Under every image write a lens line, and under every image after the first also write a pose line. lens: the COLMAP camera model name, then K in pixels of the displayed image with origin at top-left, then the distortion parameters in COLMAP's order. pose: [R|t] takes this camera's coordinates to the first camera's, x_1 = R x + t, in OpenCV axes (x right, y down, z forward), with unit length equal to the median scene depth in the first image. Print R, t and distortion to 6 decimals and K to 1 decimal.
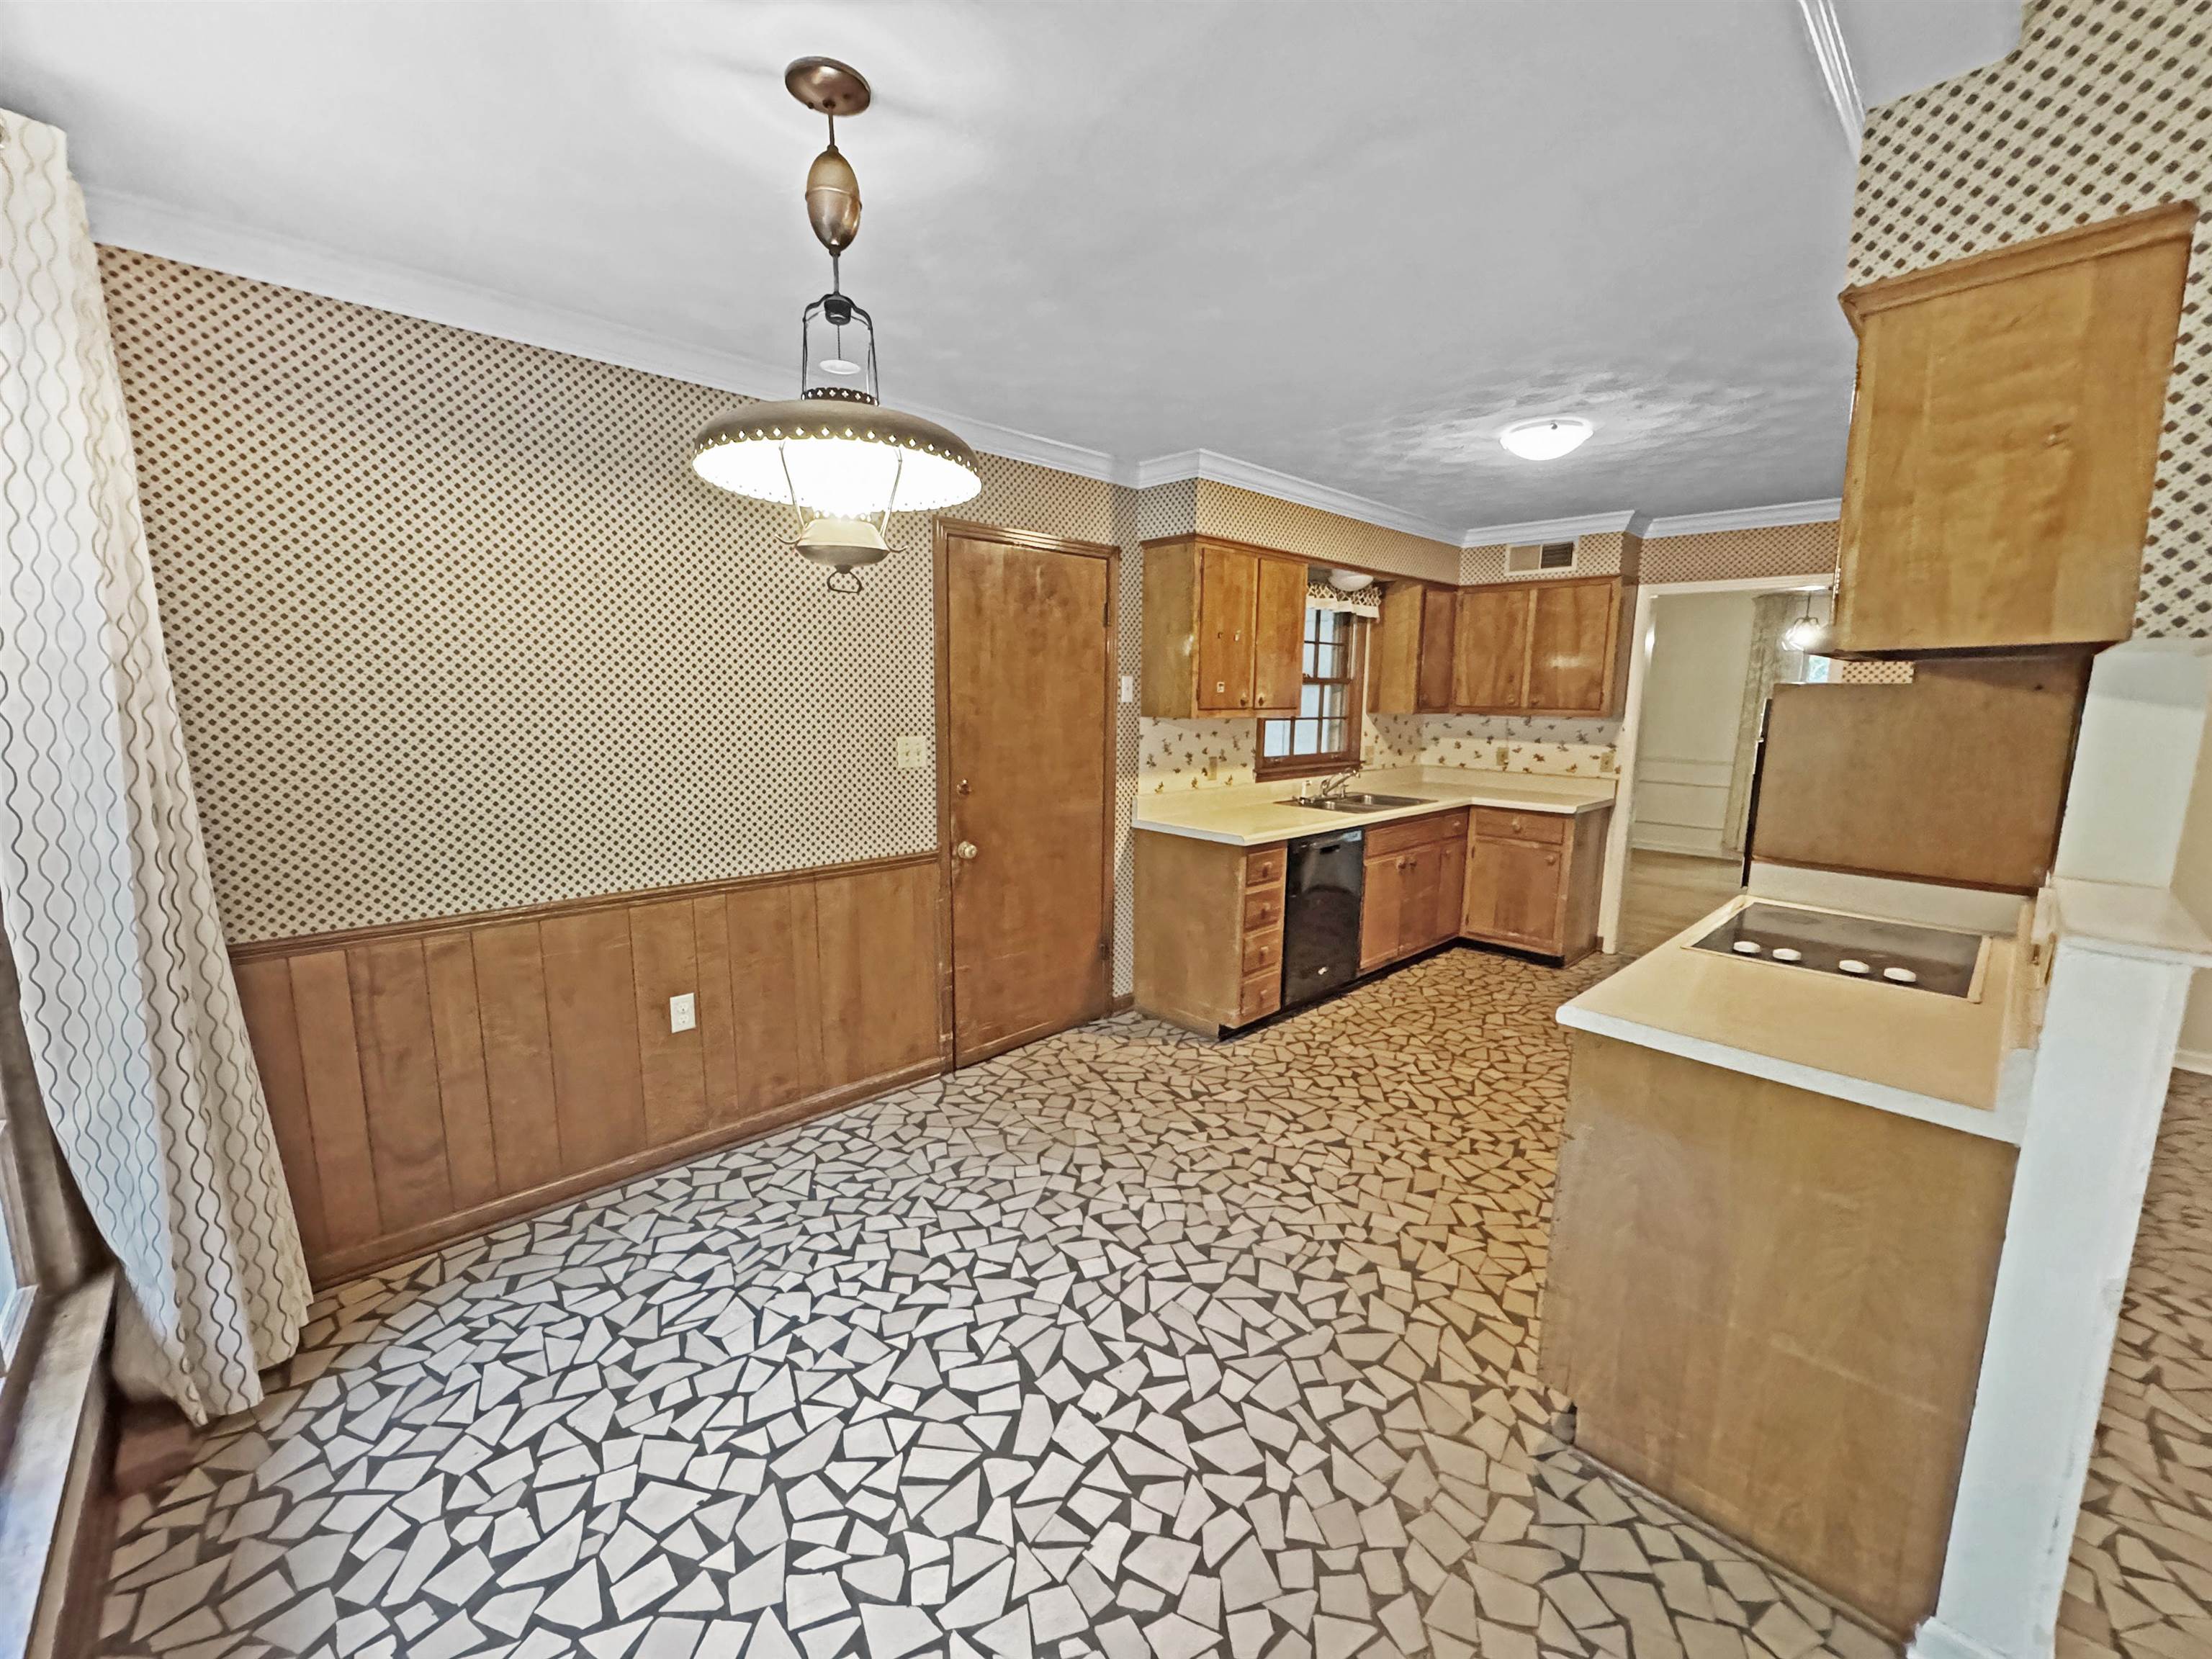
lens RADIAL K [[880.2, 0, 1106.9], [0, 880.2, 827.1], [0, 0, 1]] dist [-0.003141, 0.000410]
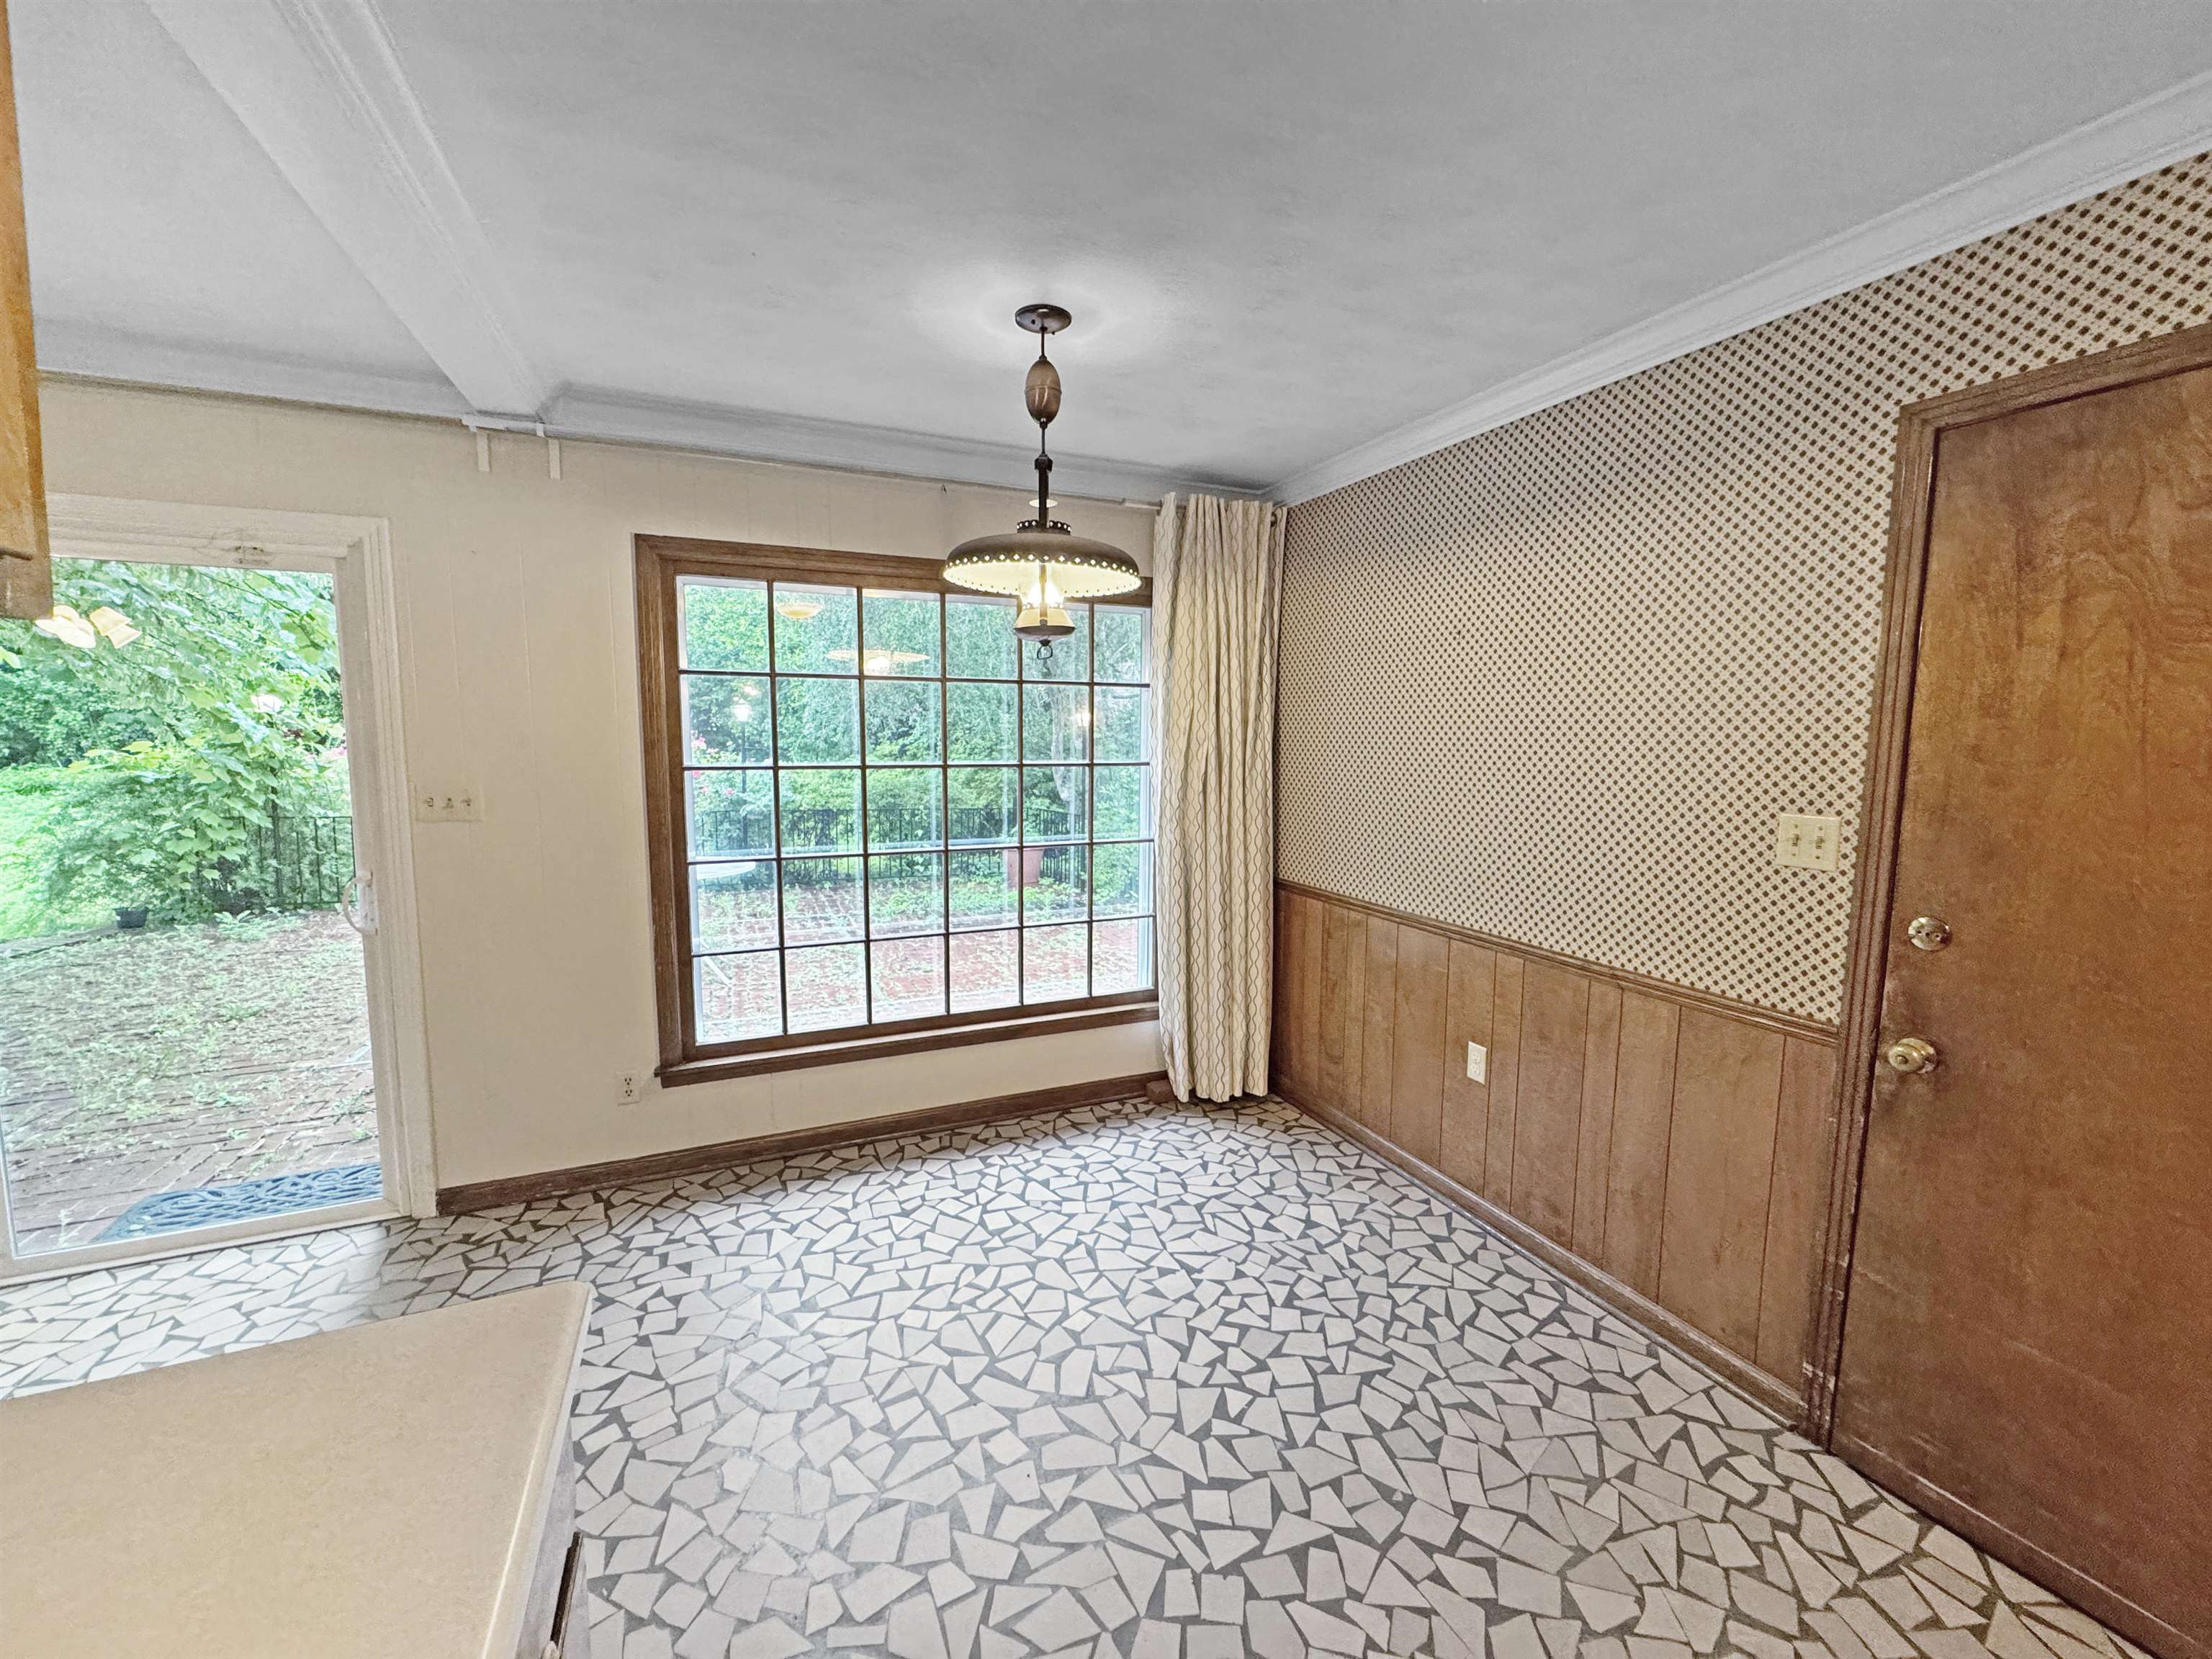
lens RADIAL K [[880.2, 0, 1107.6], [0, 880.2, 828.3], [0, 0, 1]] dist [-0.003141, 0.000410]
pose [[-0.345001, 0.088237, -0.934446, 0.518180], [-0.154476, 0.976657, 0.149256, -0.118747], [0.925803, 0.195843, -0.323317, 0.830757]]
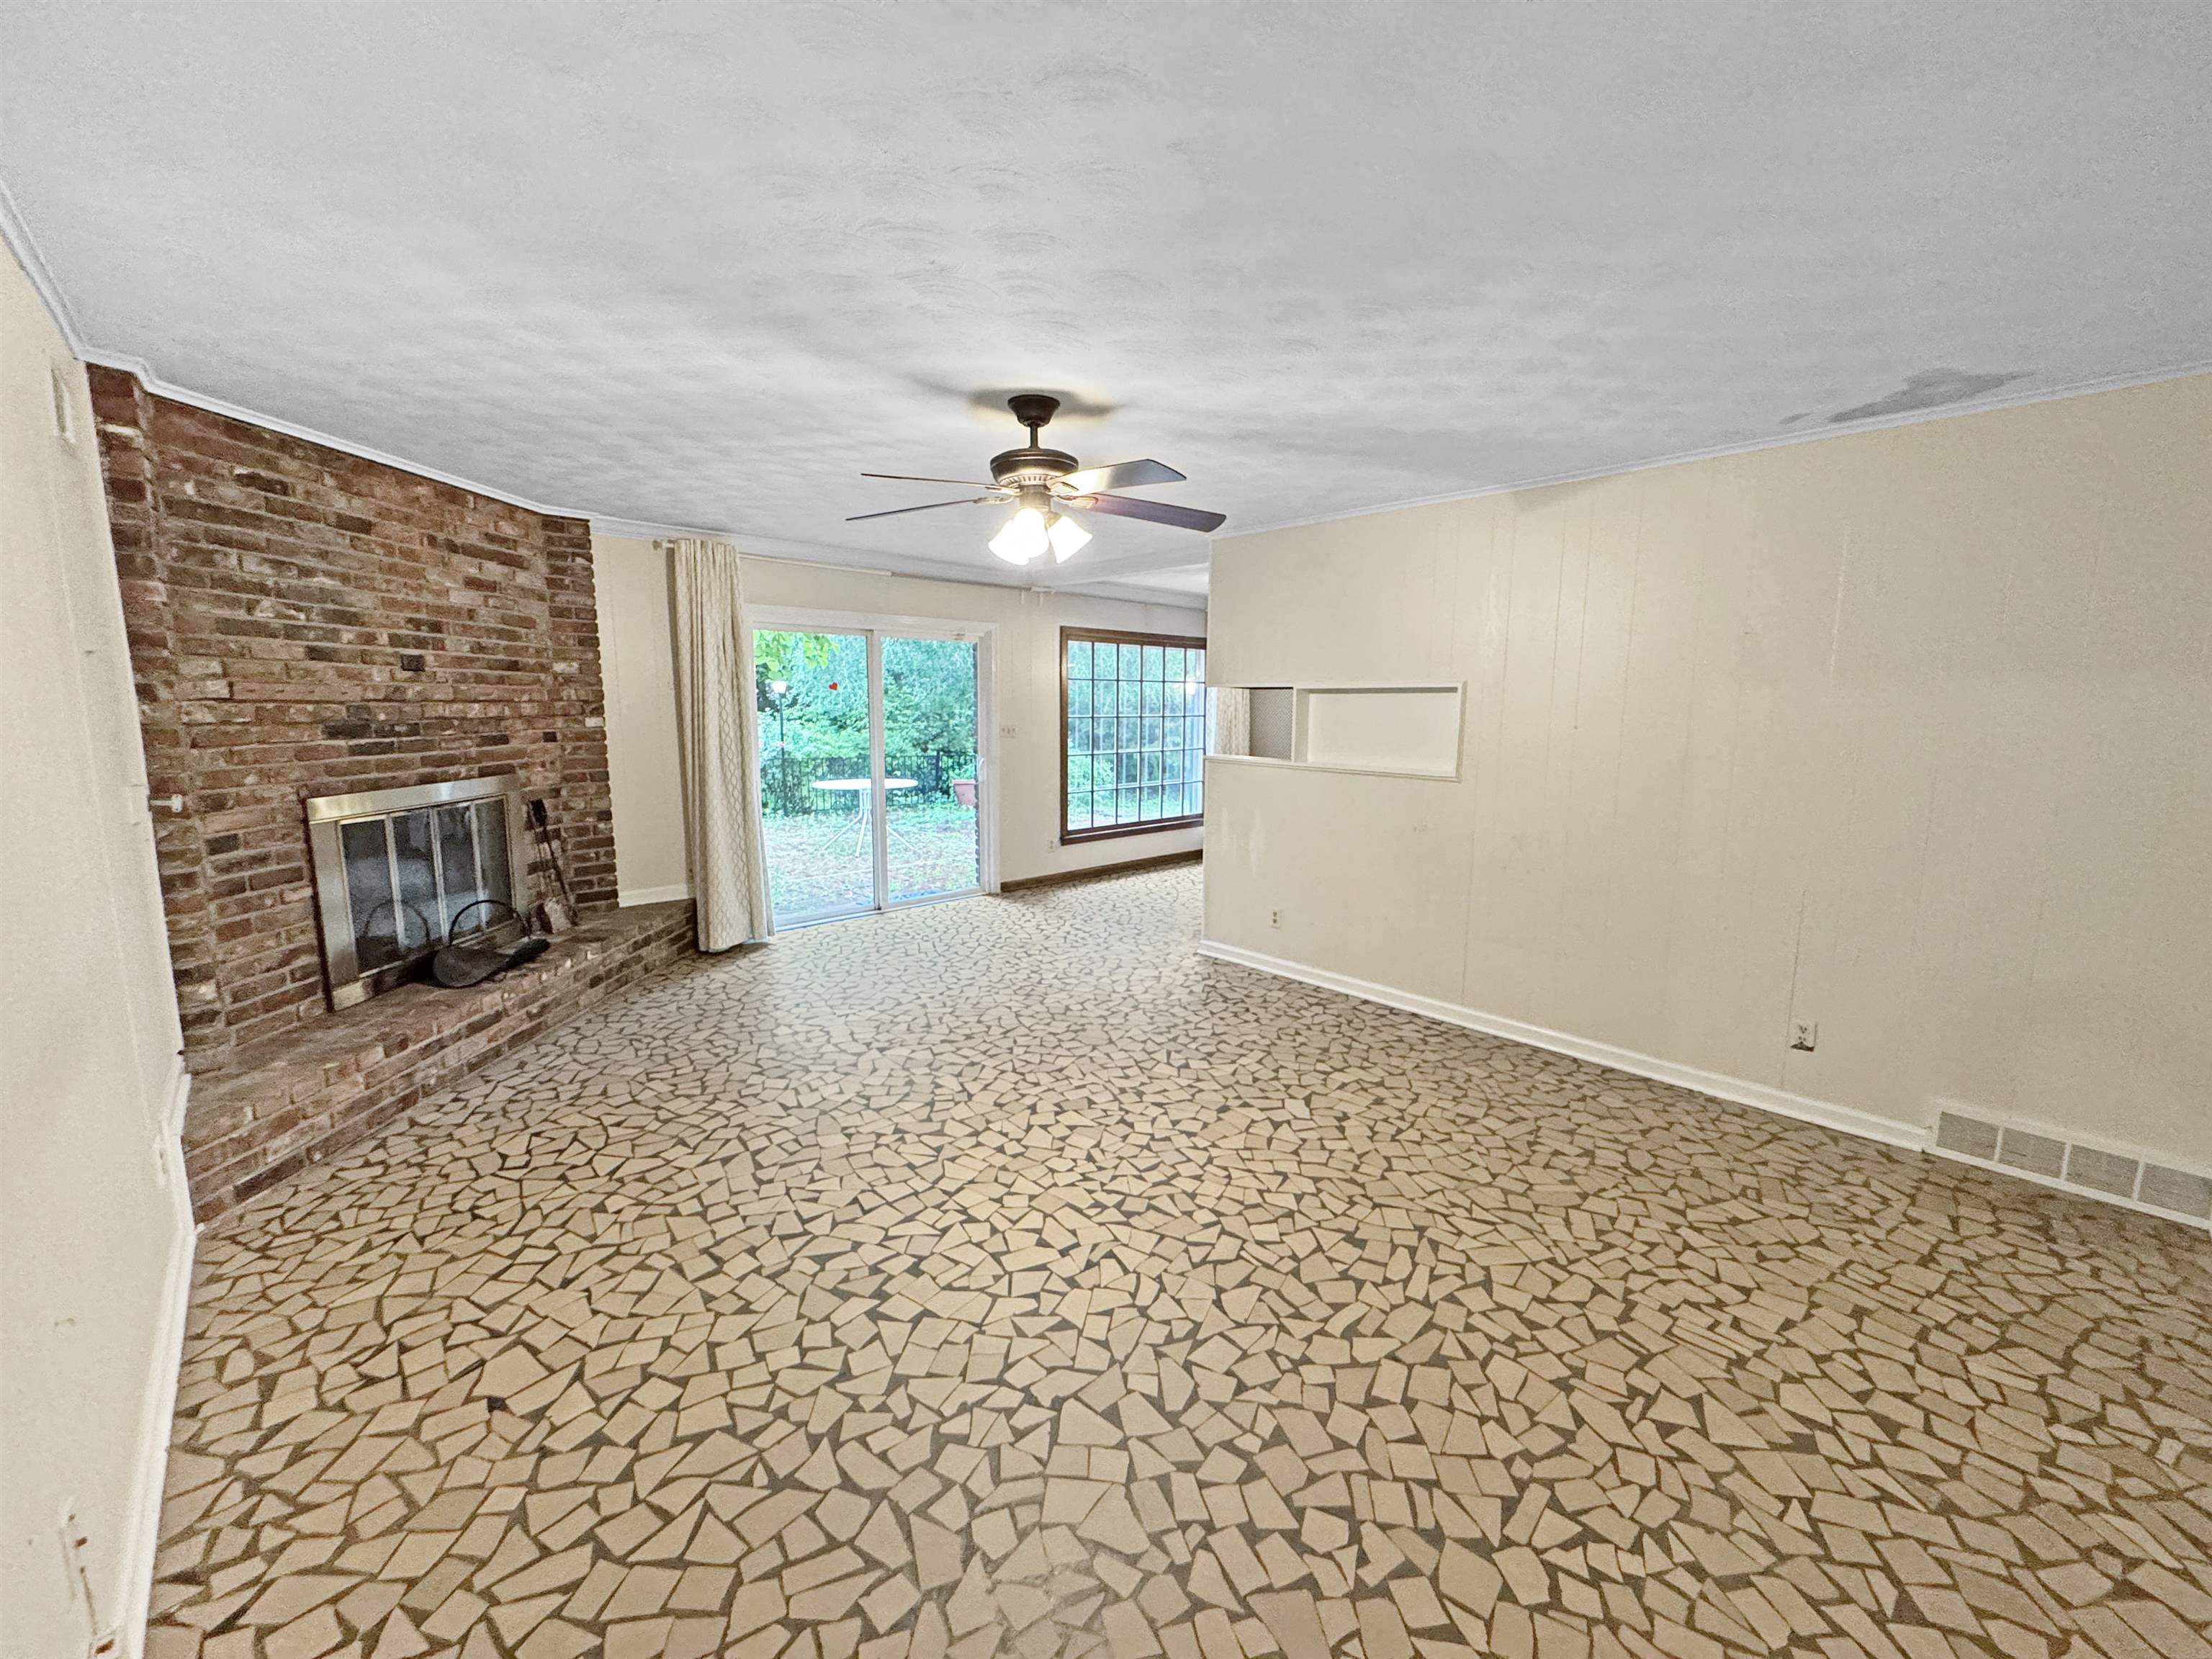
lens RADIAL K [[880.2, 0, 1105.5], [0, 880.2, 825.1], [0, 0, 1]] dist [-0.003141, 0.000410]
pose [[-0.008338, 0.128095, -0.991727, 2.246914], [-0.160420, 0.978745, 0.127767, -0.001380], [0.987014, 0.160158, 0.012388, 0.185606]]
